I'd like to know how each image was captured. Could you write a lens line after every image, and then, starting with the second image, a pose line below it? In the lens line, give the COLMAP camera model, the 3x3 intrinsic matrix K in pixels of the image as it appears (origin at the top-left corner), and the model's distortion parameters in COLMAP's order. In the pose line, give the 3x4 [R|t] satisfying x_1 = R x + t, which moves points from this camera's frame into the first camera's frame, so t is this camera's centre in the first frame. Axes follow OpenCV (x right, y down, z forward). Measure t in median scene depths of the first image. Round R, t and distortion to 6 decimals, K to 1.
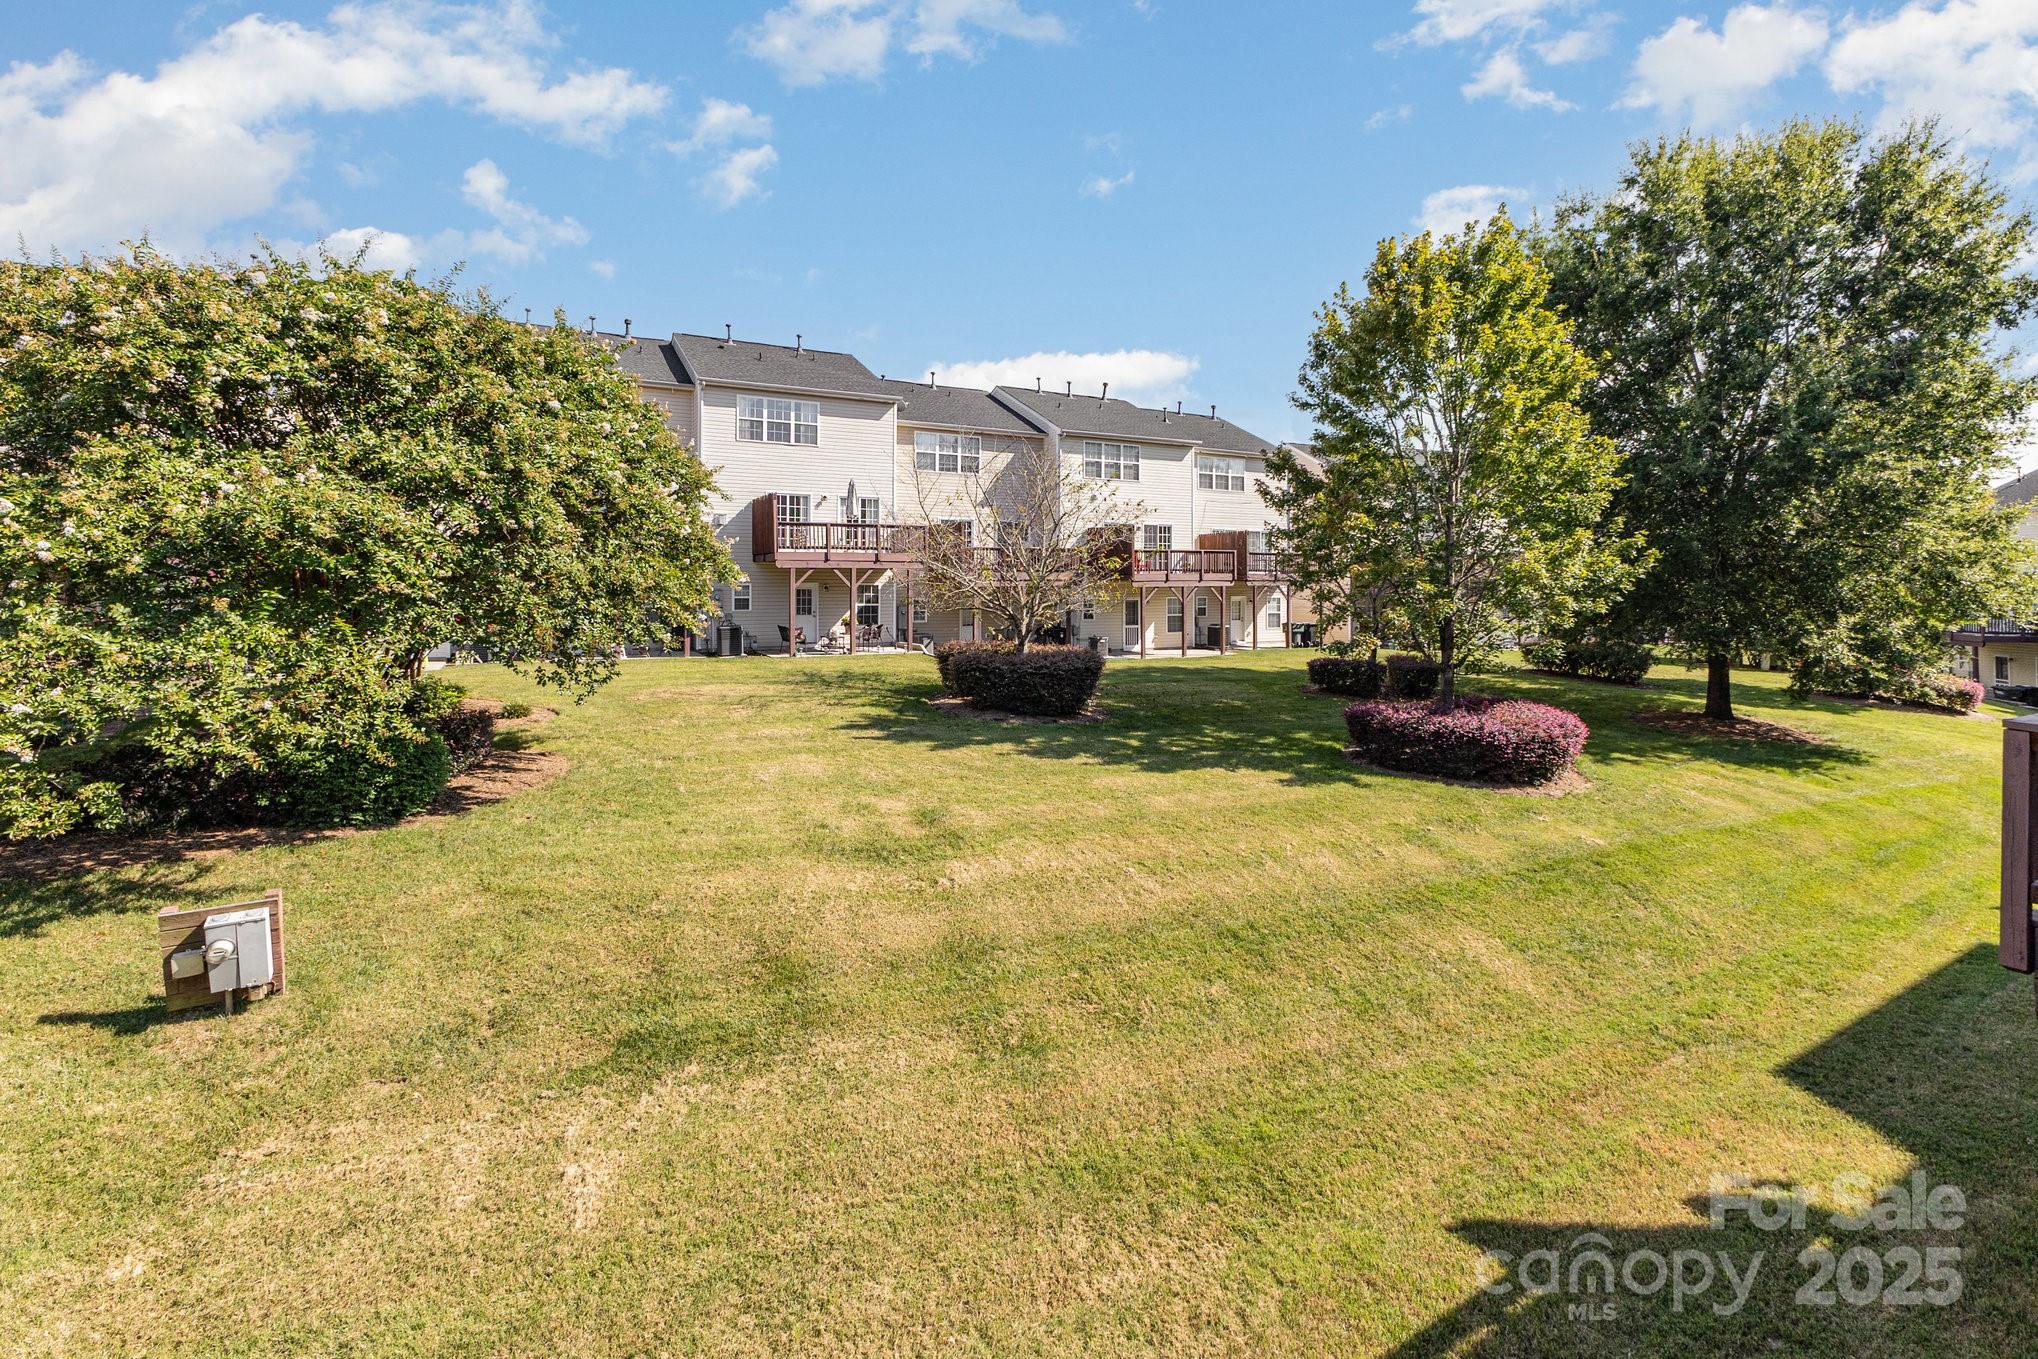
lens RADIAL K [[910.1, 0, 1018.3], [0, 910.1, 595.0], [0, 0, 1]] dist [0.000542, 0.000247]
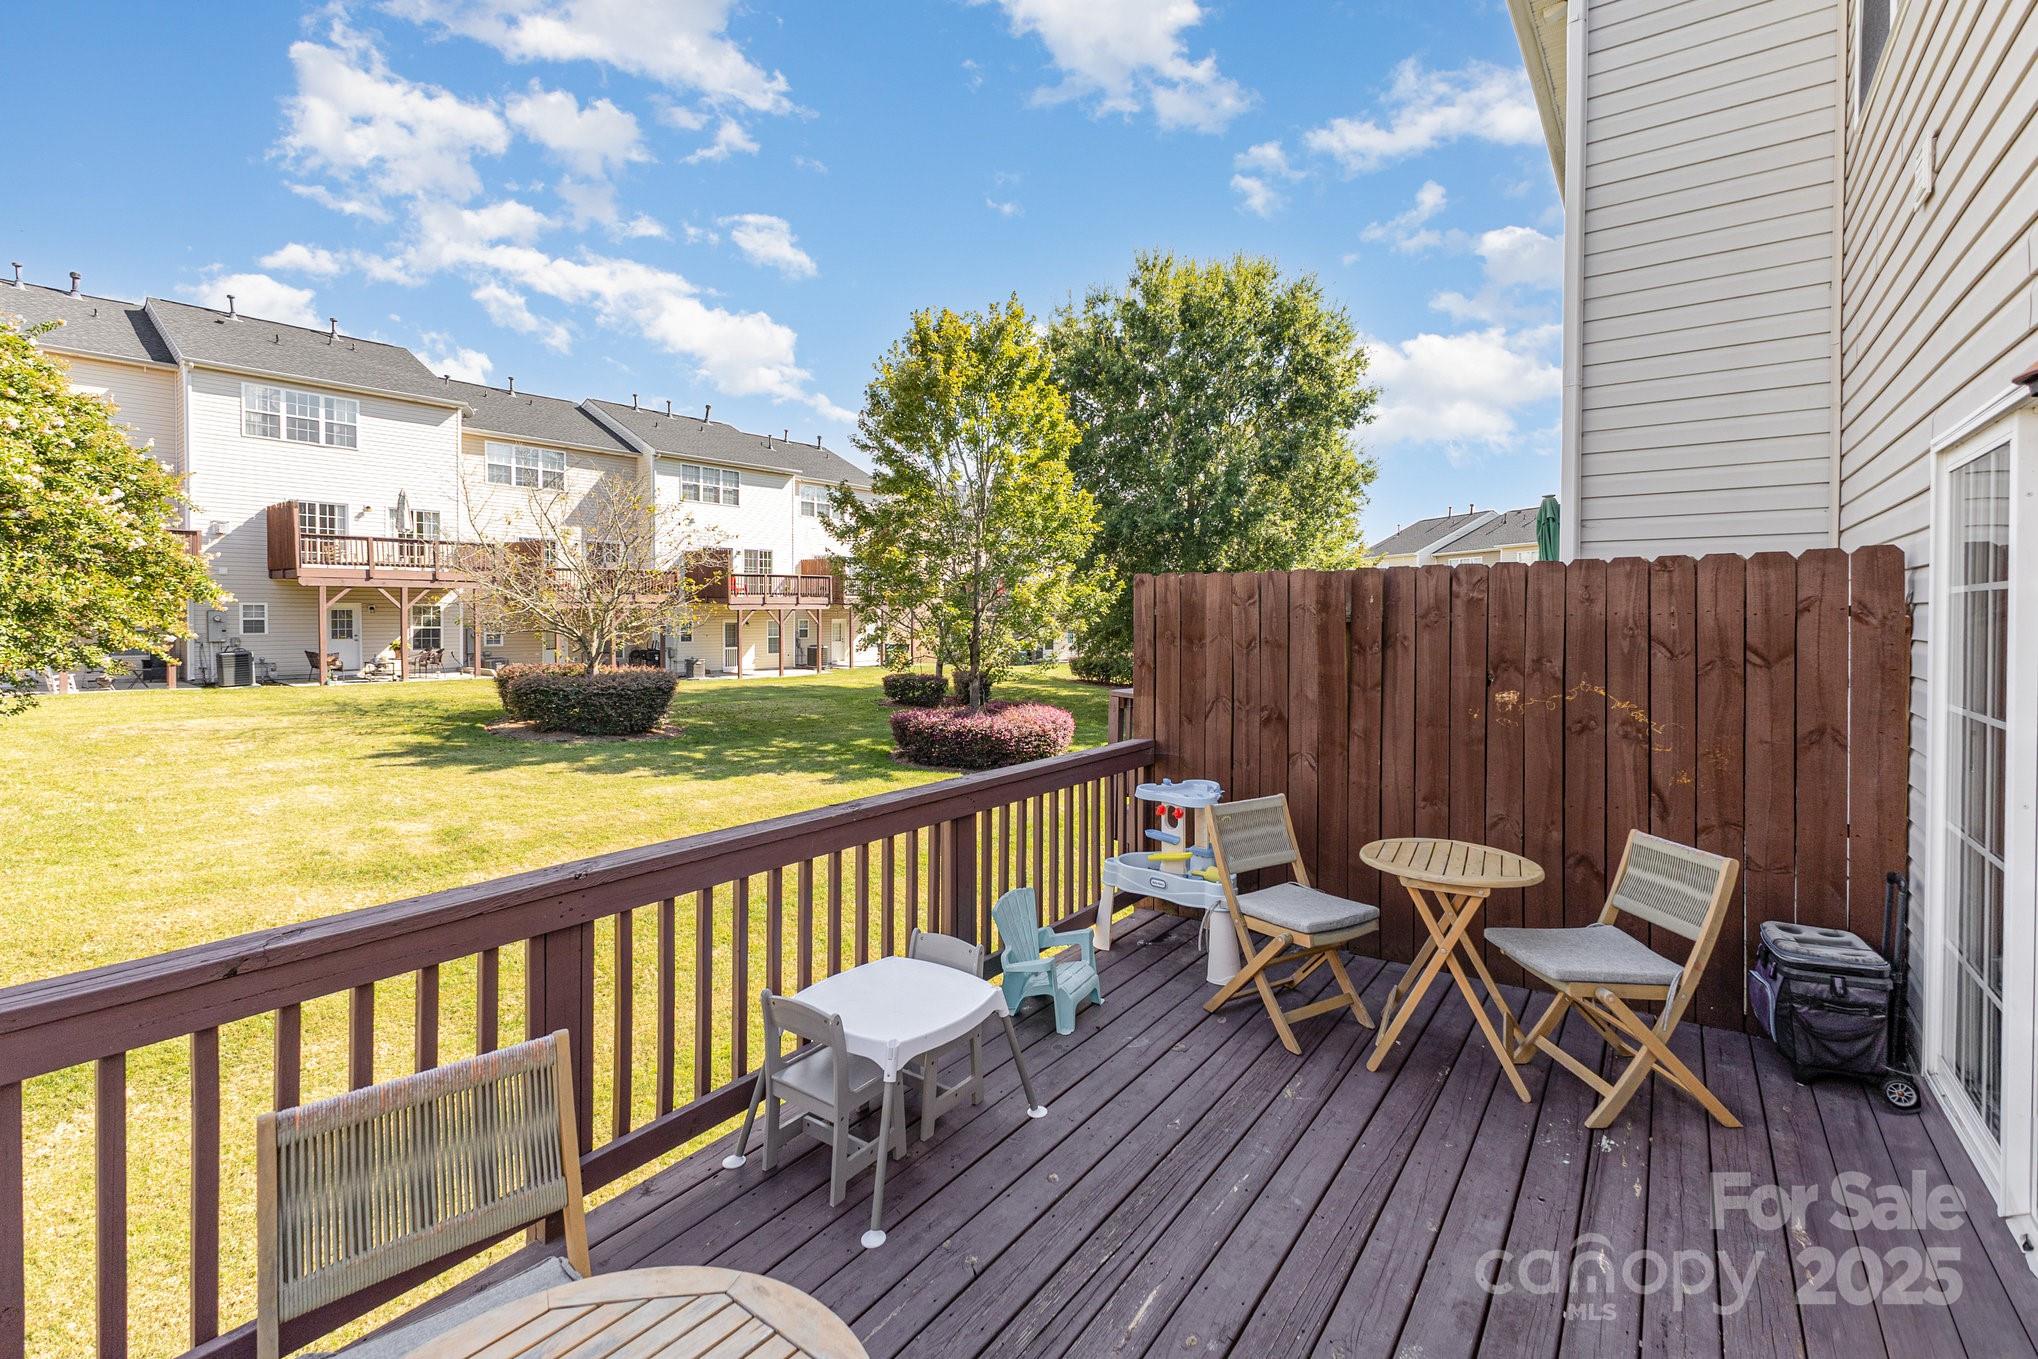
lens RADIAL K [[907.2, 0, 1018.1], [0, 907.2, 645.0], [0, 0, 1]] dist [0.012025, -0.005117]
pose [[0.929323, -0.009384, 0.369149, 0.073064], [-0.001439, 0.999577, 0.029034, 0.001219], [-0.369266, -0.027513, 0.928917, -0.108277]]
